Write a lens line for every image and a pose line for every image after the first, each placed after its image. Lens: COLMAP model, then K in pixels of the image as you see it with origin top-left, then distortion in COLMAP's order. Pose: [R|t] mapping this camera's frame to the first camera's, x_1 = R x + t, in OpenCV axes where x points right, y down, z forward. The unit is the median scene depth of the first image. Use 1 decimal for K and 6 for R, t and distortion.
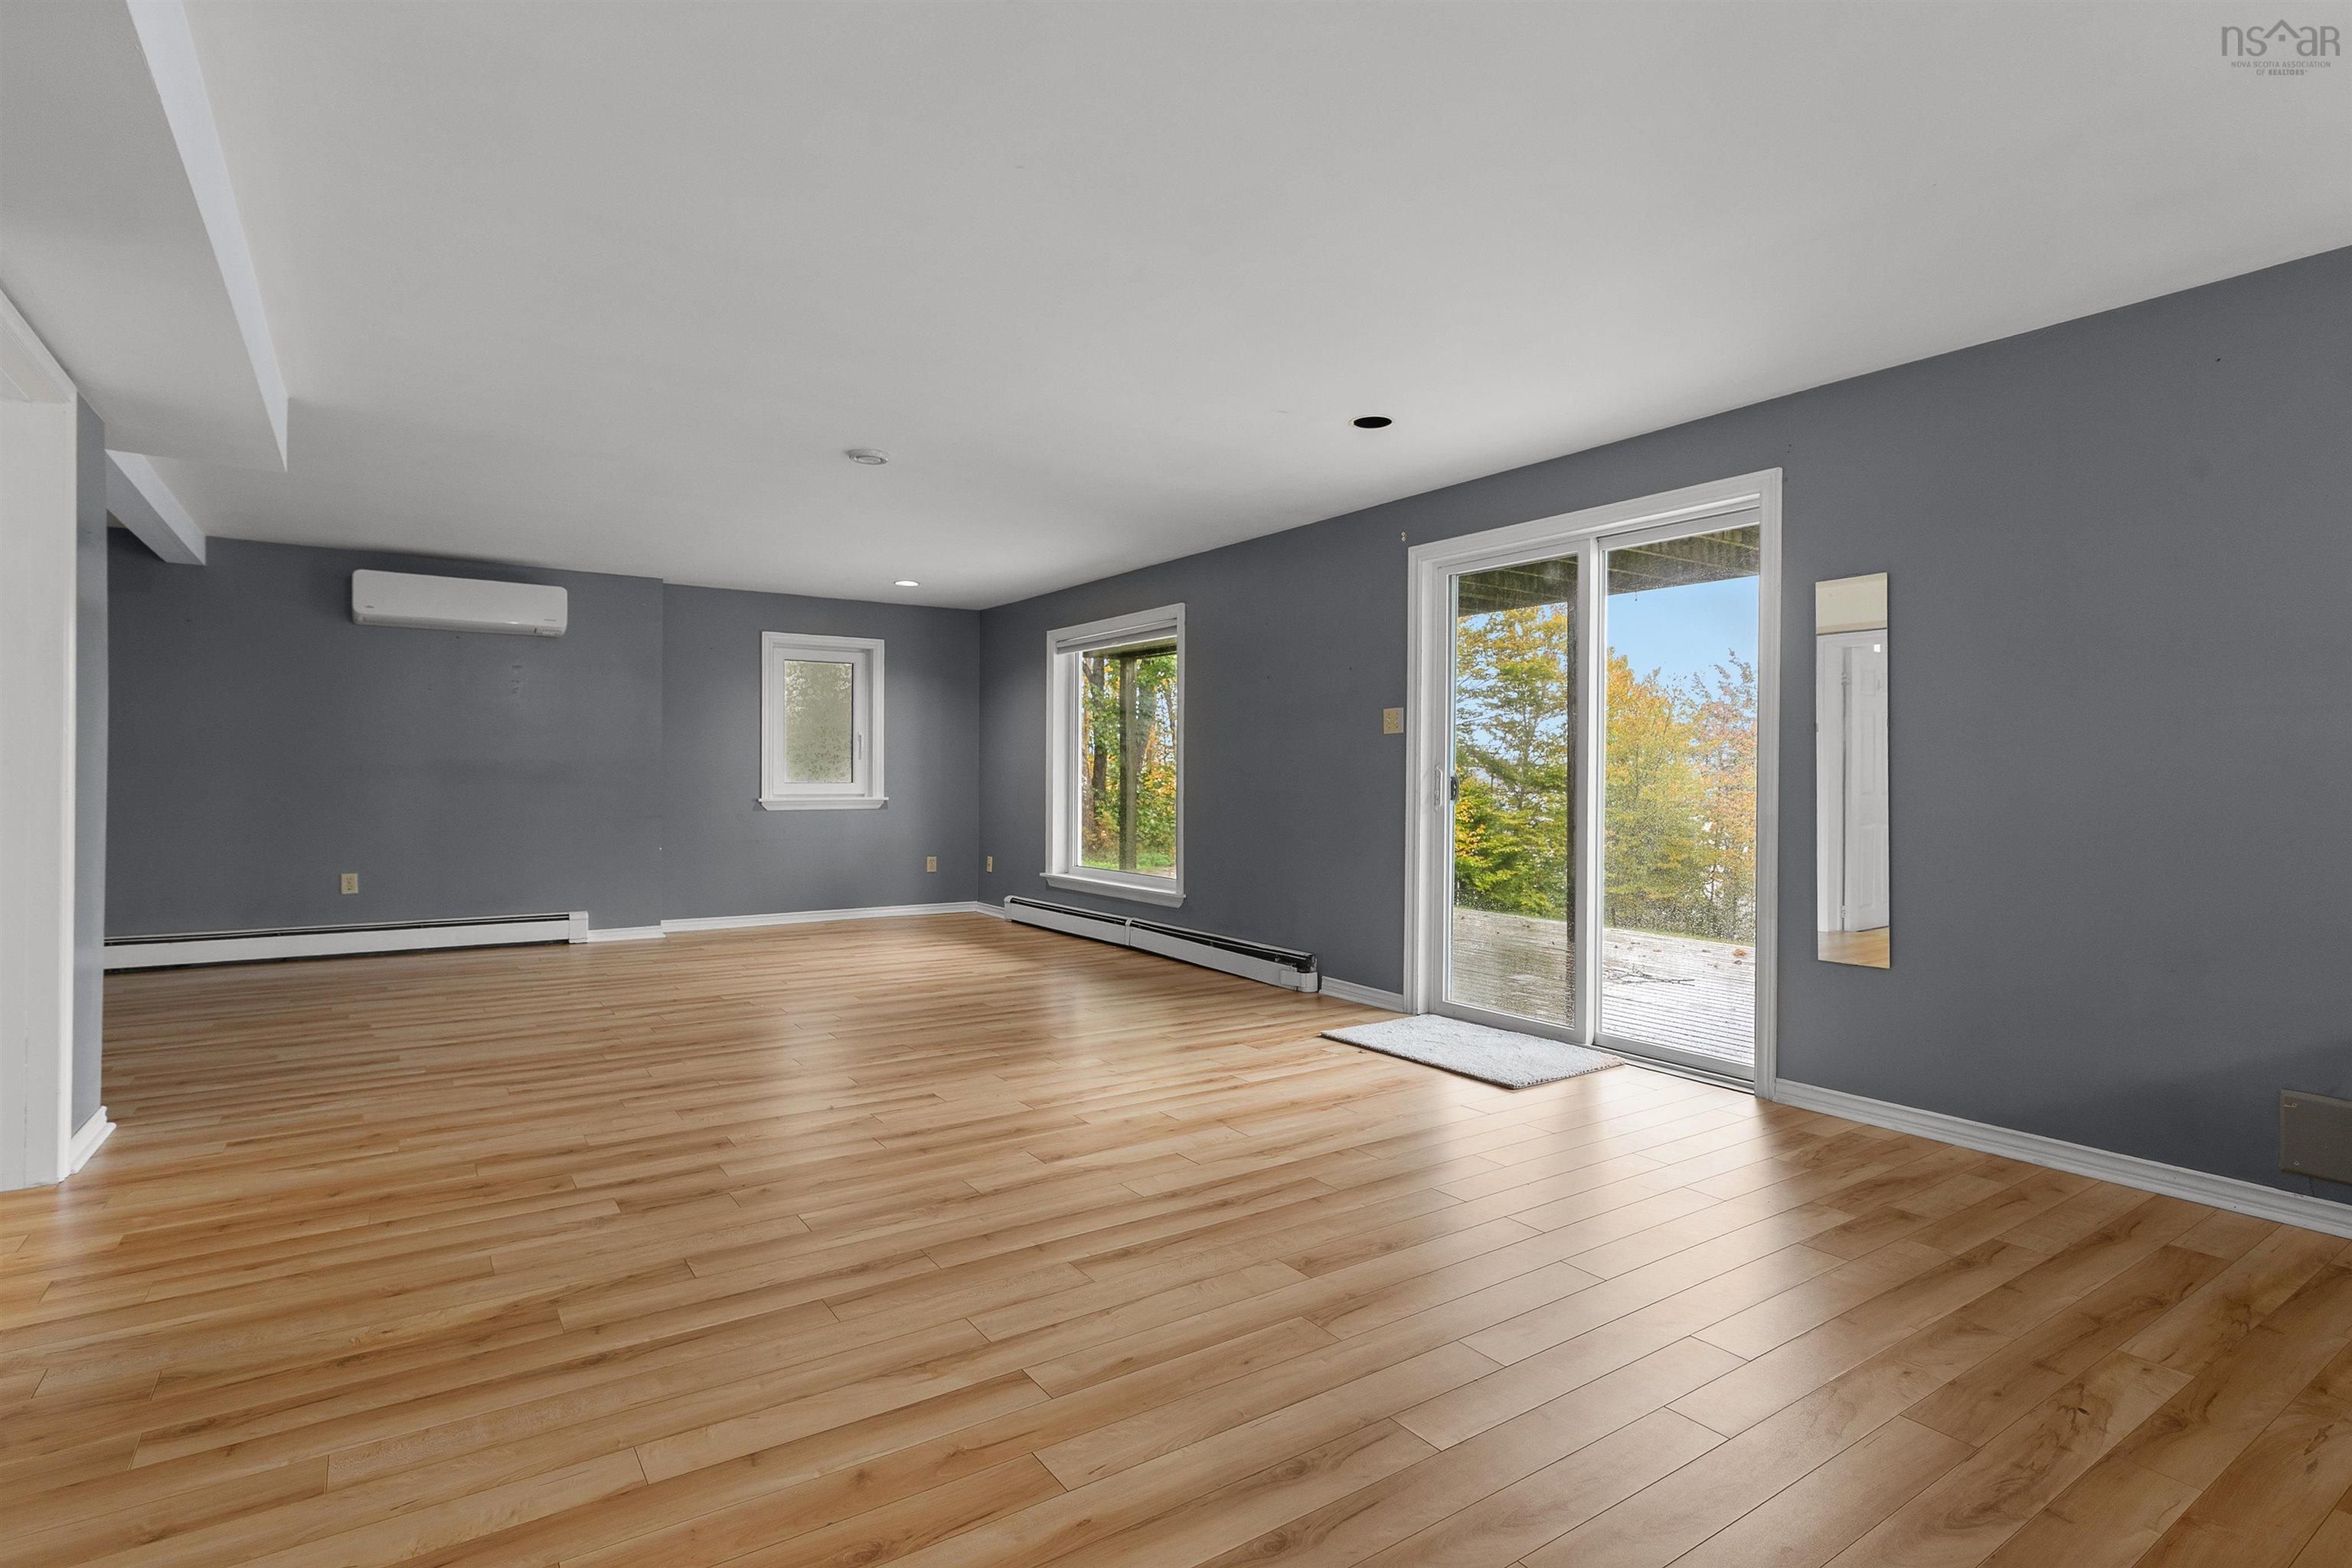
lens RADIAL K [[1054.9, 0, 1177.0], [0, 1054.9, 749.2], [0, 0, 1]] dist [0.000412, 0.000142]
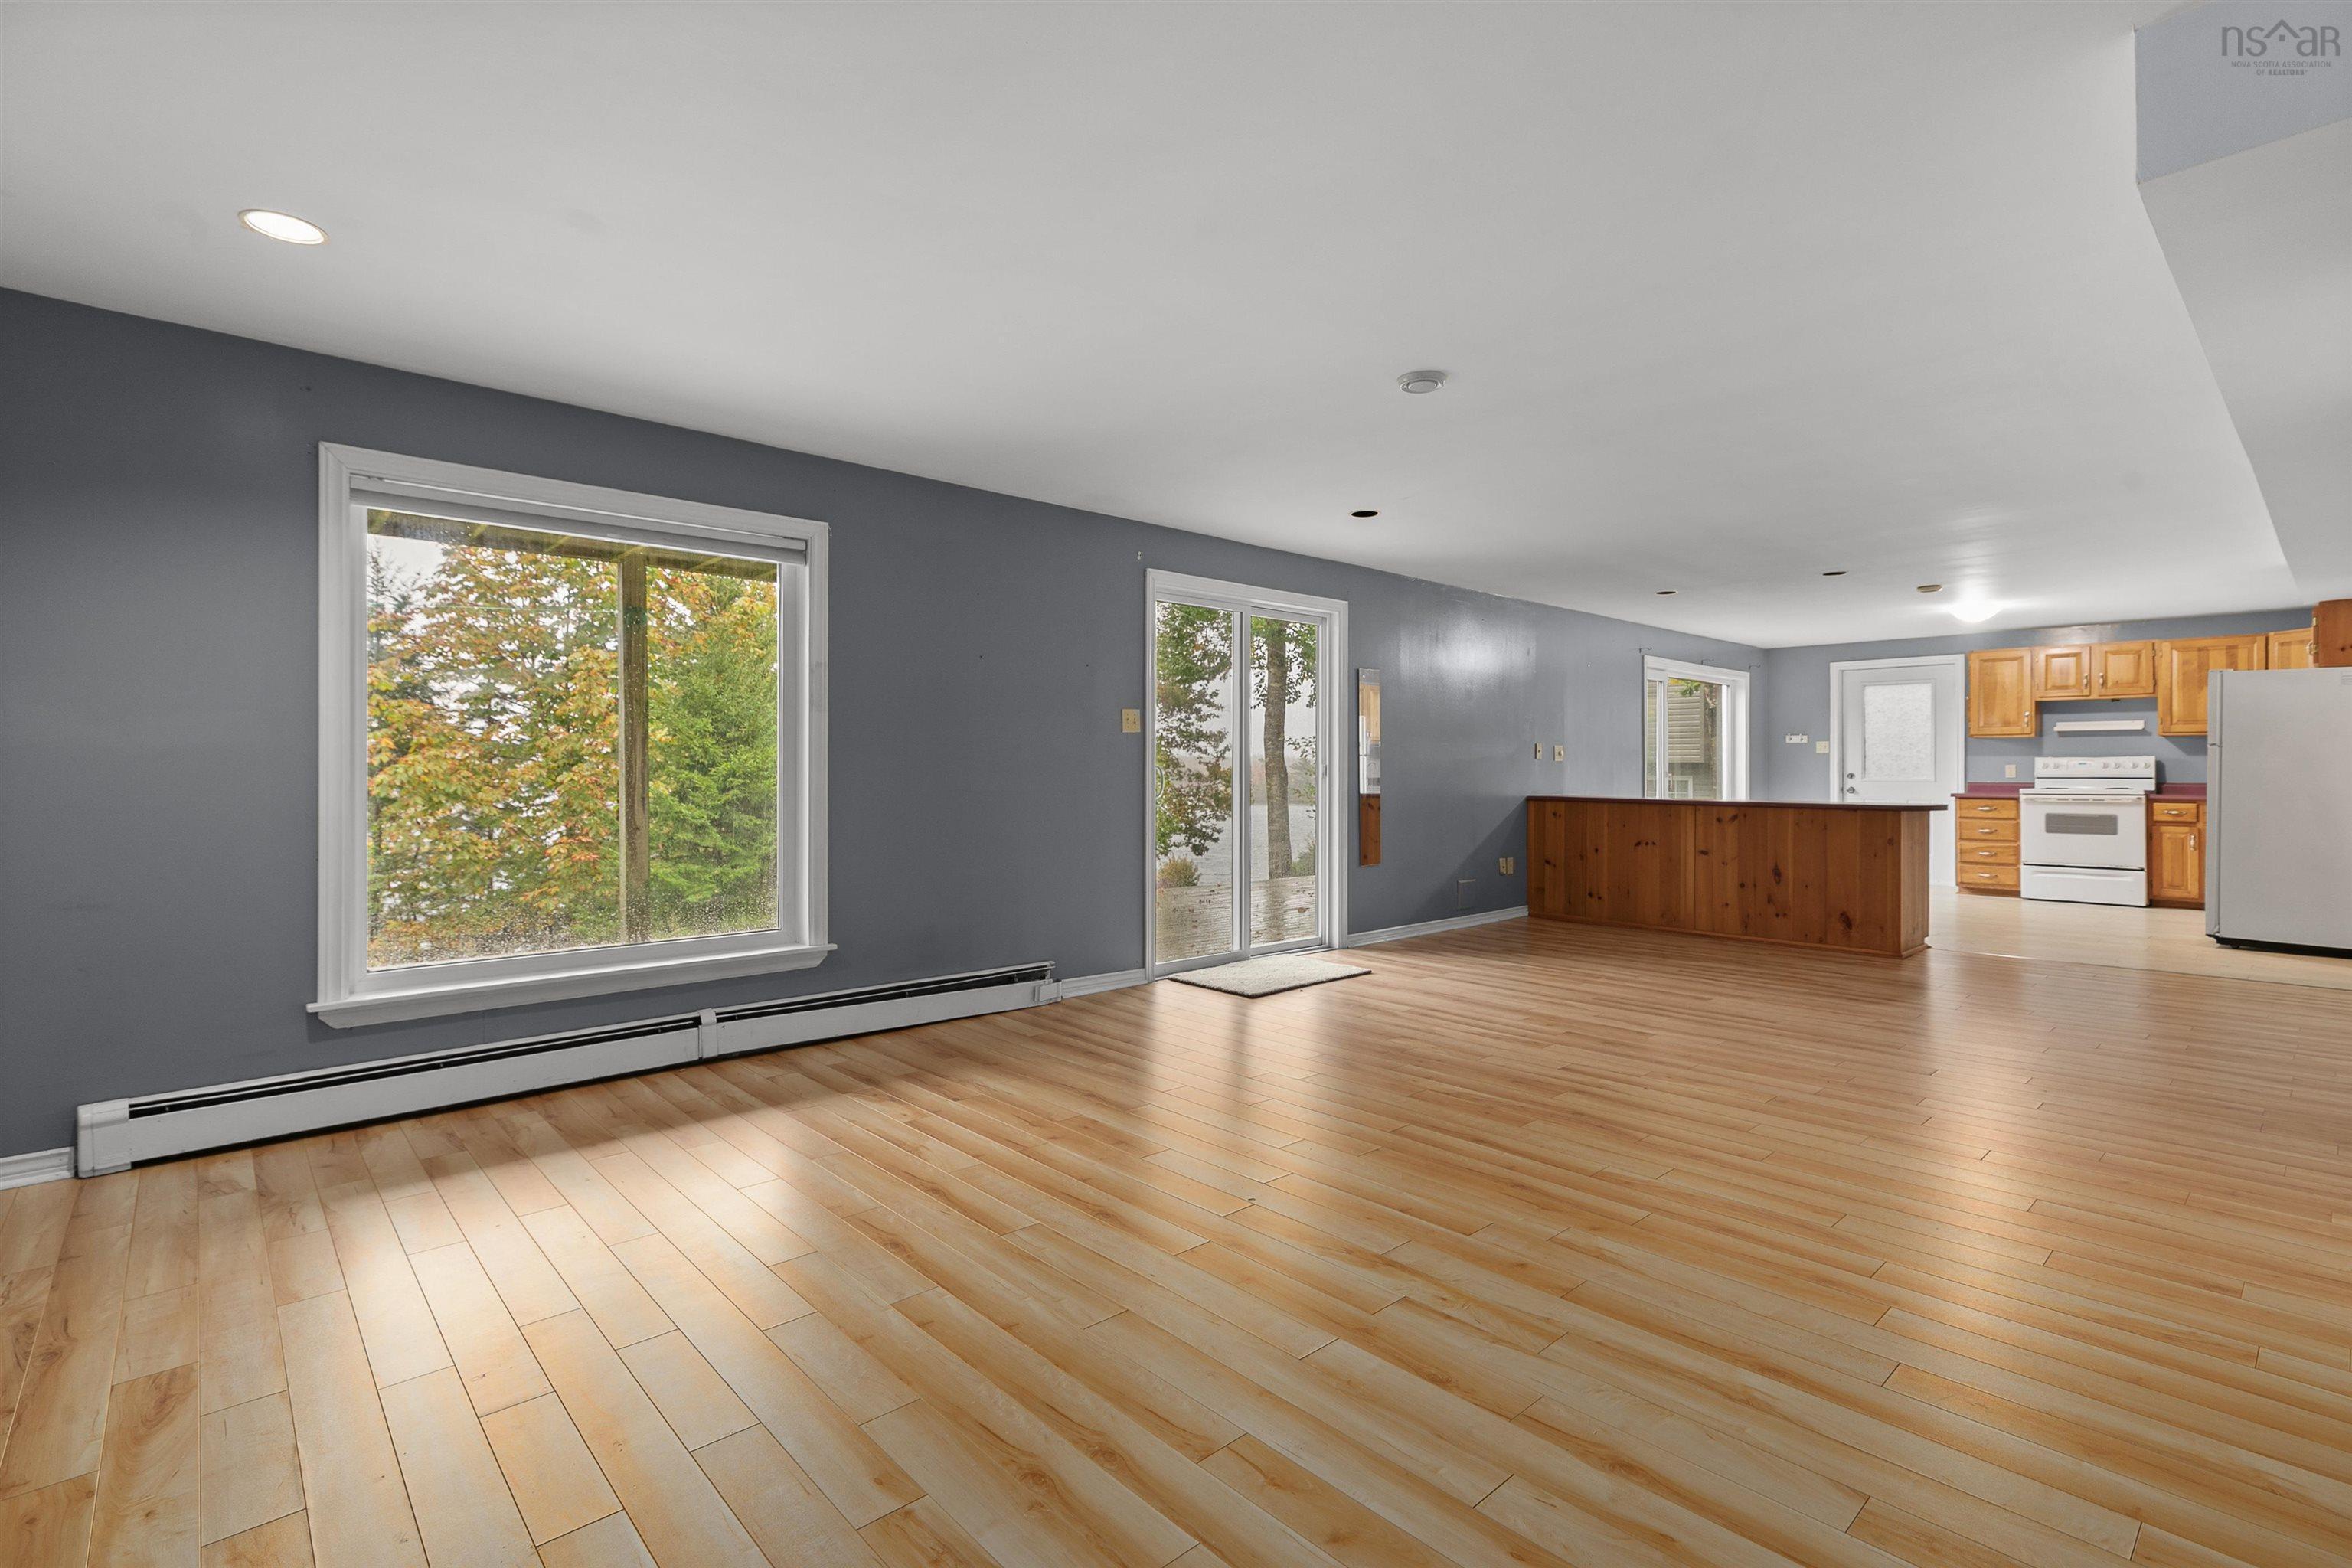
lens RADIAL K [[1094.0, 0, 1176.0], [0, 1094.0, 784.0], [0, 0, 1]] dist [-0.003109, -0.000481]
pose [[-0.094971, -0.020209, 0.995275, -0.918516], [-0.024742, 0.999533, 0.017935, 0.016432], [-0.995173, -0.022922, -0.095427, 1.058335]]
